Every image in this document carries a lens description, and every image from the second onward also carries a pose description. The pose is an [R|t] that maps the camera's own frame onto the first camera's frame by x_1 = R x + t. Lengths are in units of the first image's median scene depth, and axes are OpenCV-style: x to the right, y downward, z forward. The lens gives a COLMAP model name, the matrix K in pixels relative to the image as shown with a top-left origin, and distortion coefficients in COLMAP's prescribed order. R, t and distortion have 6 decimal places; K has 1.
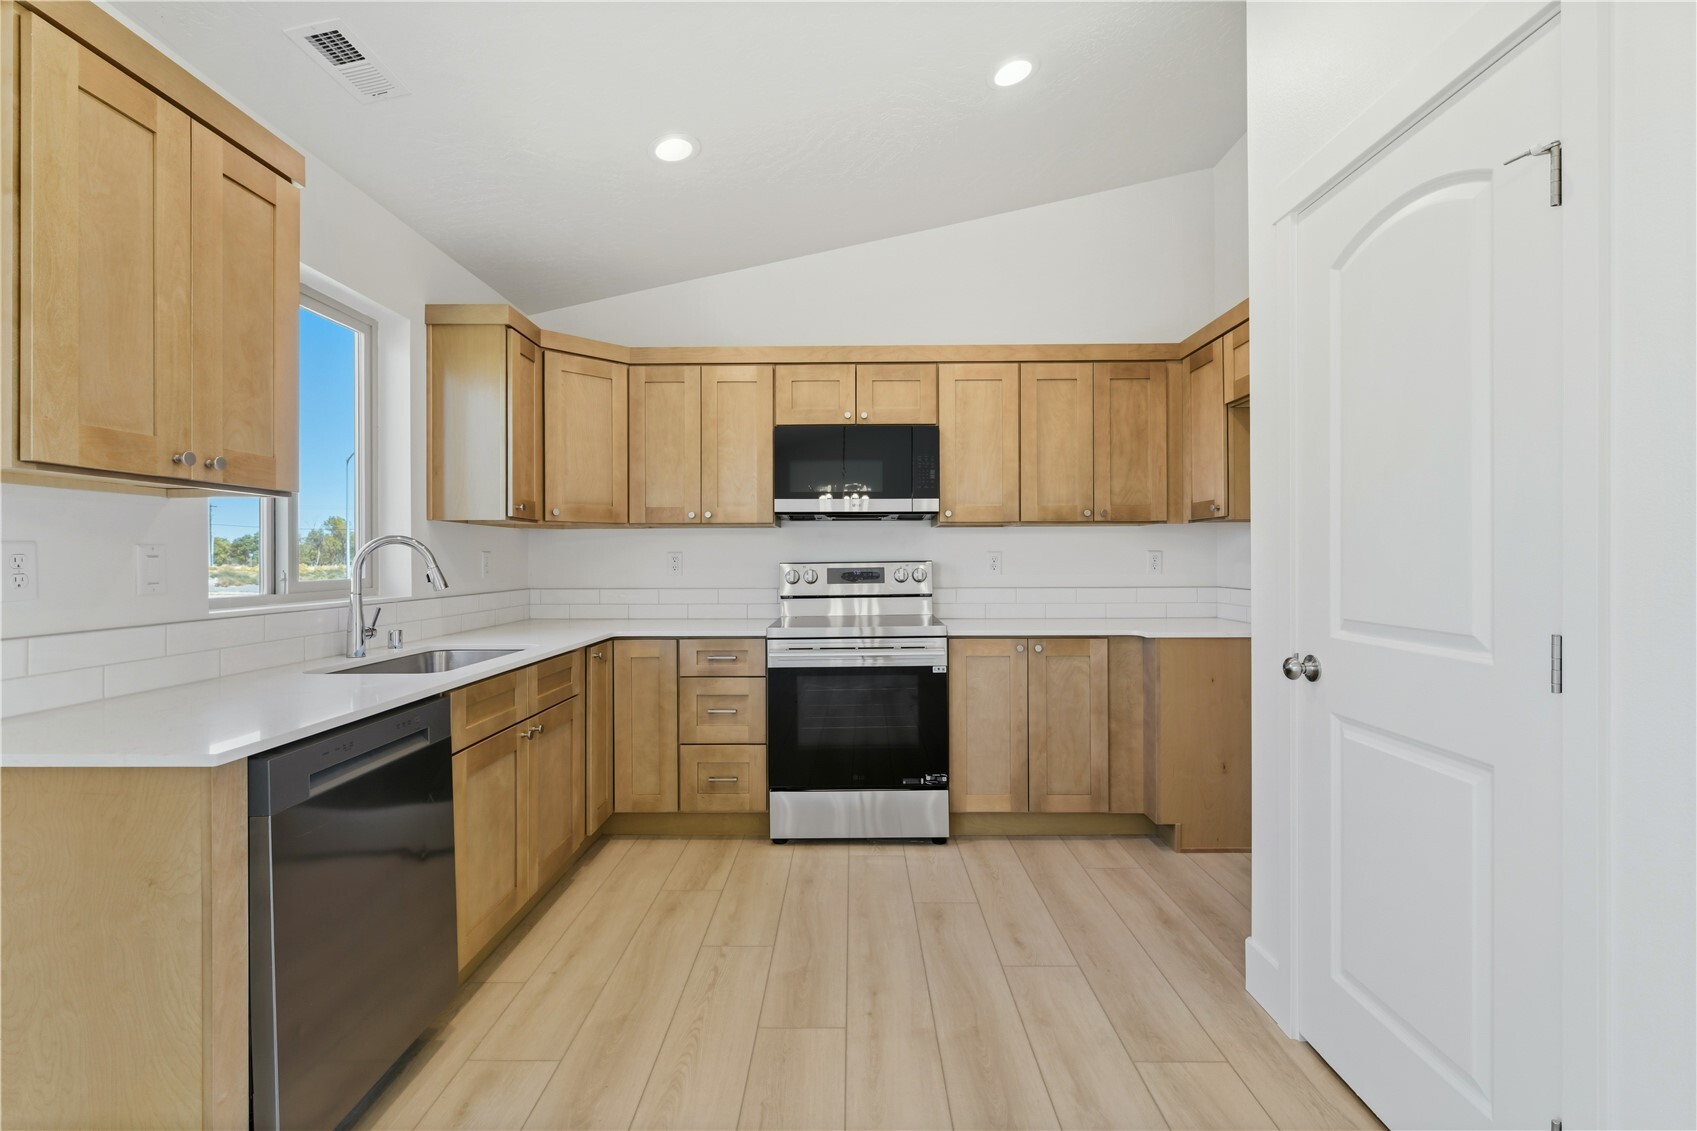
lens RADIAL K [[753.8, 0, 847.4], [0, 753.8, 556.6], [0, 0, 1]] dist [0.000893, -0.001071]
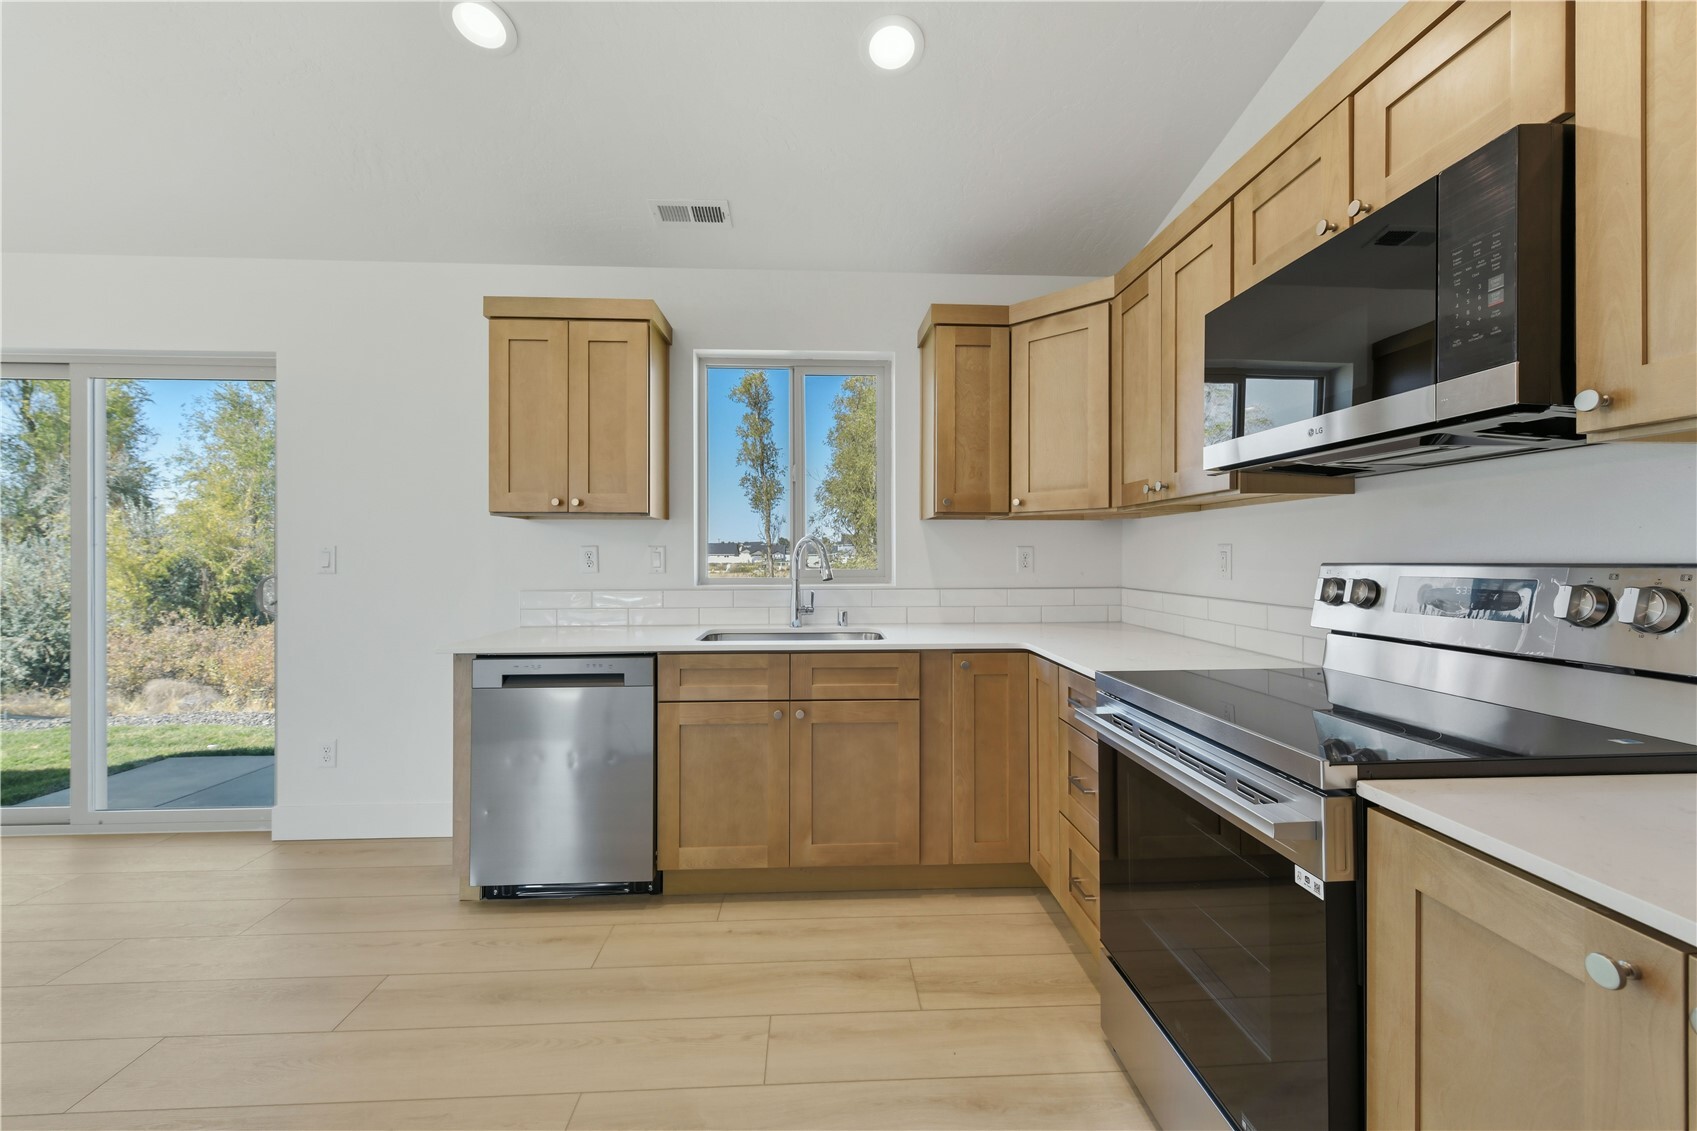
lens RADIAL K [[666.1, 0, 851.2], [0, 666.1, 554.2], [0, 0, 1]] dist [0.004158, -0.001053]
pose [[0.061346, 0.003240, -0.998111, 0.410517], [0.003915, 0.999986, 0.003487, -0.000683], [0.998109, -0.004122, 0.061332, 0.775913]]
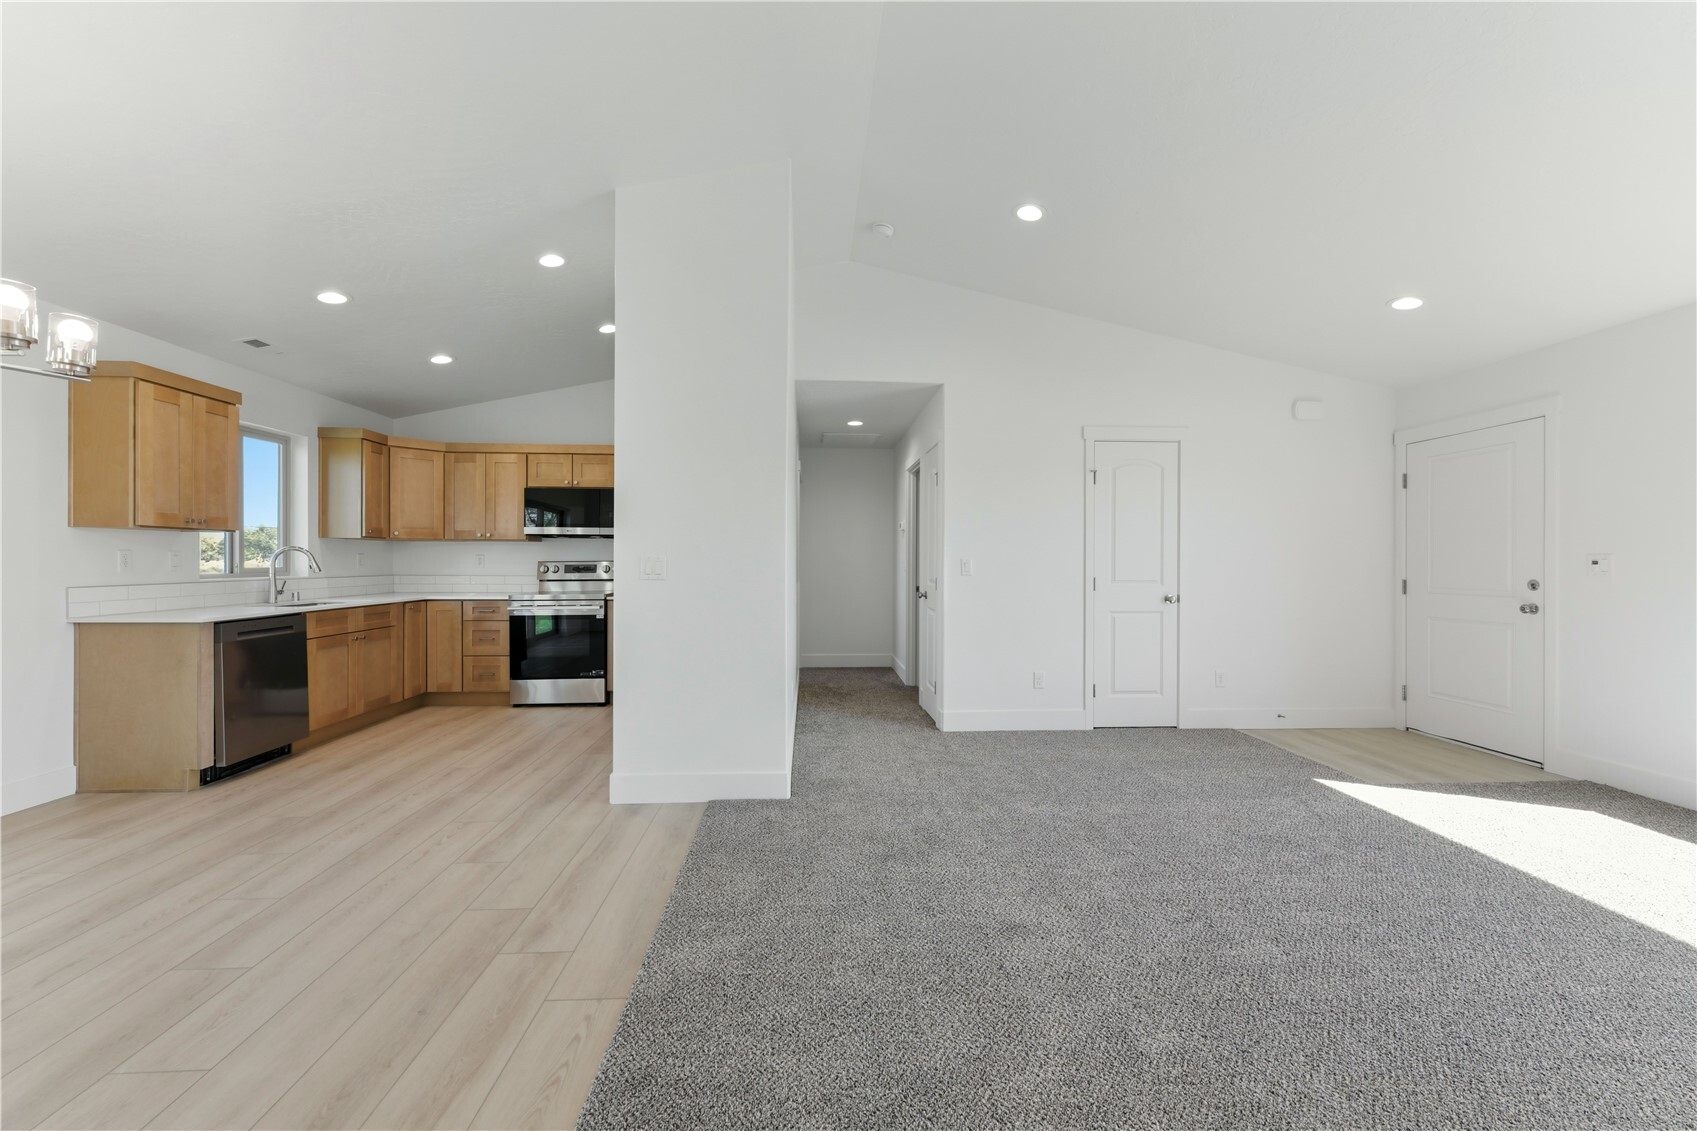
lens RADIAL K [[666.1, 0, 848.5], [0, 666.1, 564.3], [0, 0, 1]] dist [0.004158, -0.001053]
pose [[0.997460, 0.007814, 0.070799, 0.640465], [-0.008370, 0.999936, 0.007567, -0.004055], [-0.070736, -0.008141, 0.997462, -0.763336]]
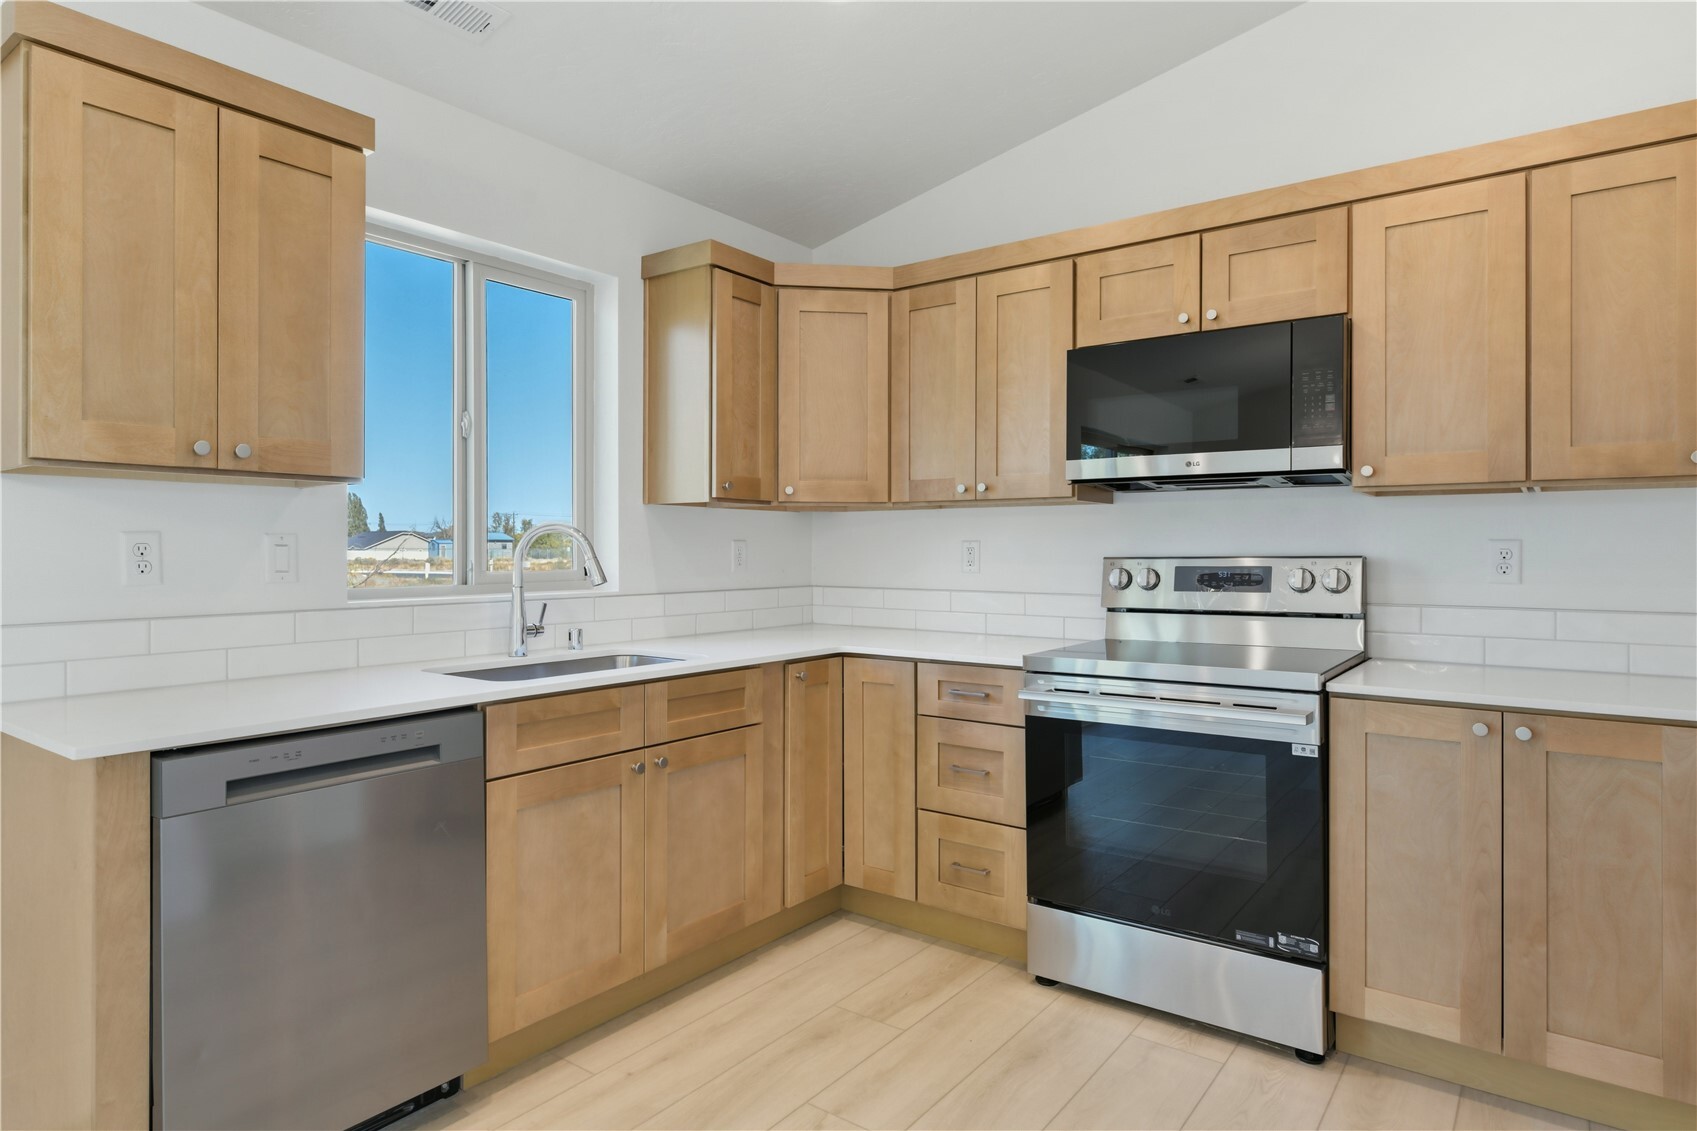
lens RADIAL K [[965.2, 0, 843.6], [0, 965.2, 549.9], [0, 0, 1]] dist [-0.002420, 0.001390]
pose [[0.806754, 0.005017, -0.590867, 0.268106], [-0.003012, 0.999986, 0.004378, -0.001342], [0.590880, -0.001752, 0.806757, 0.220690]]
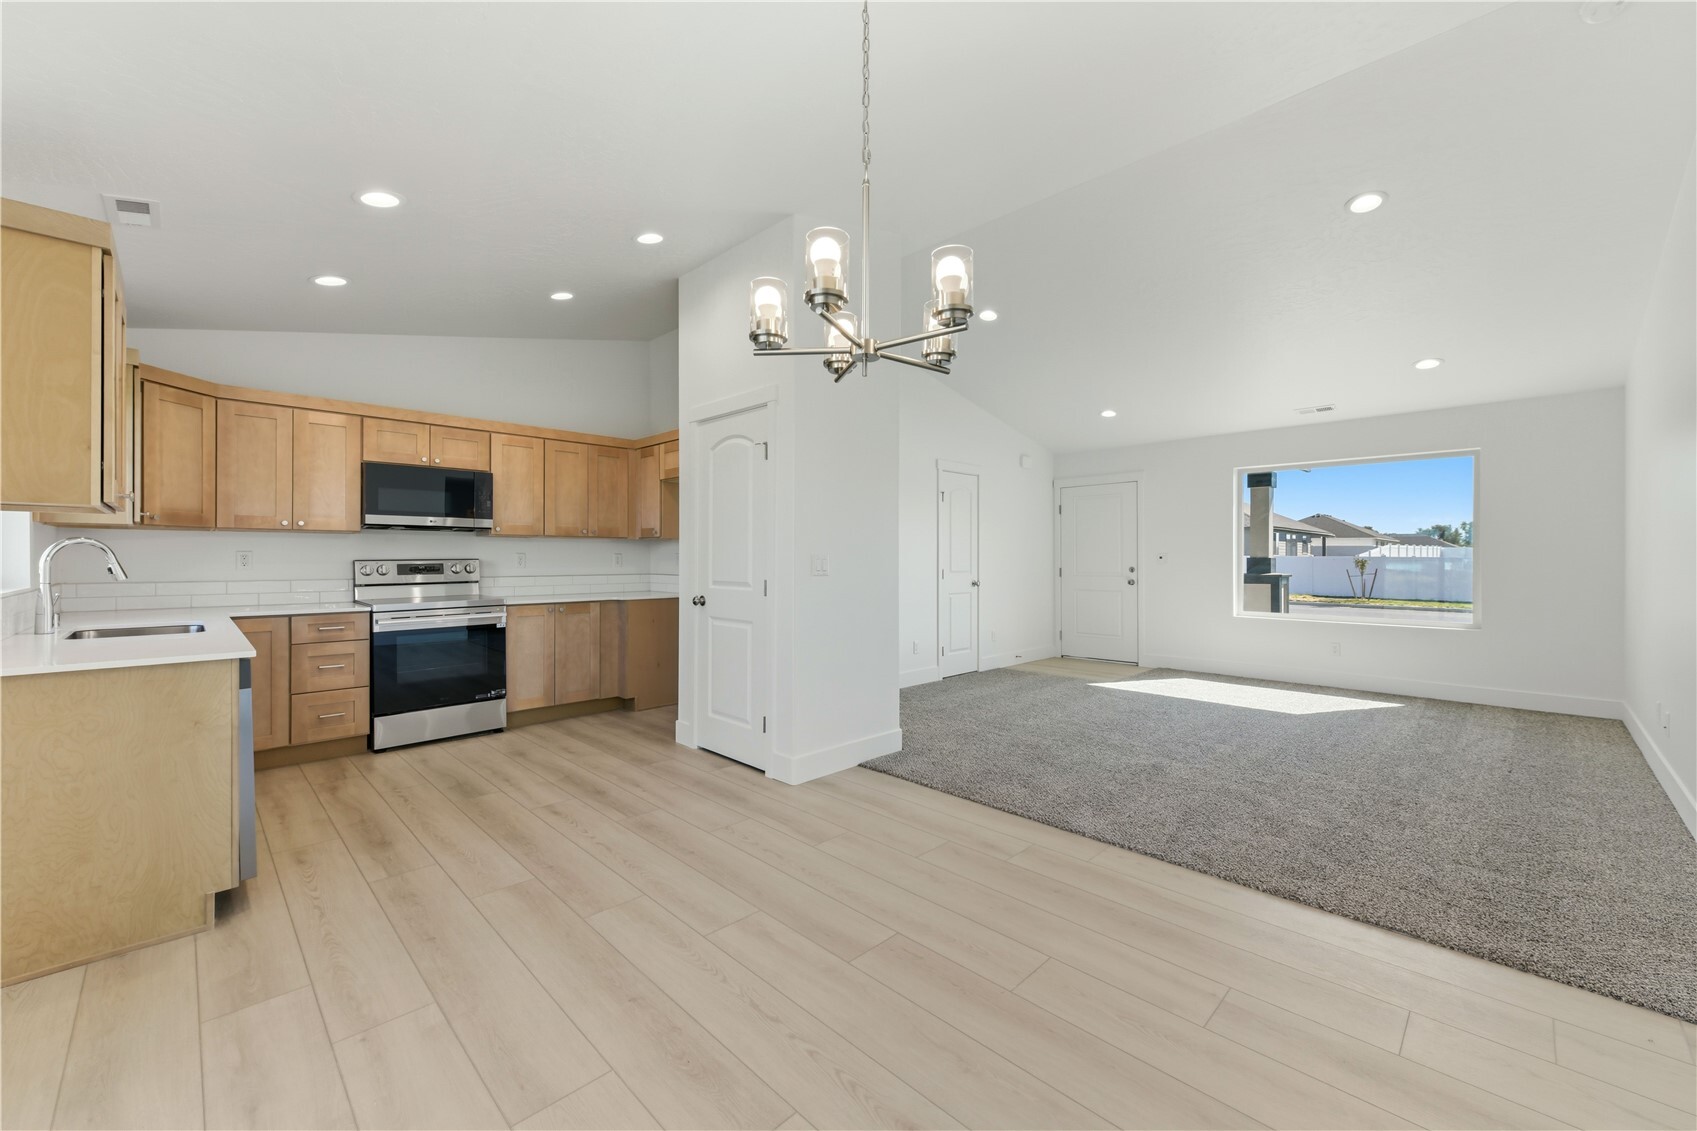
lens RADIAL K [[666.1, 0, 843.5], [0, 666.1, 557.3], [0, 0, 1]] dist [0.004158, -0.001053]
pose [[0.704873, 0.005227, 0.709314, -0.381194], [-0.006038, 0.999981, -0.001369, -0.000586], [-0.709308, -0.003318, 0.704891, -0.547029]]
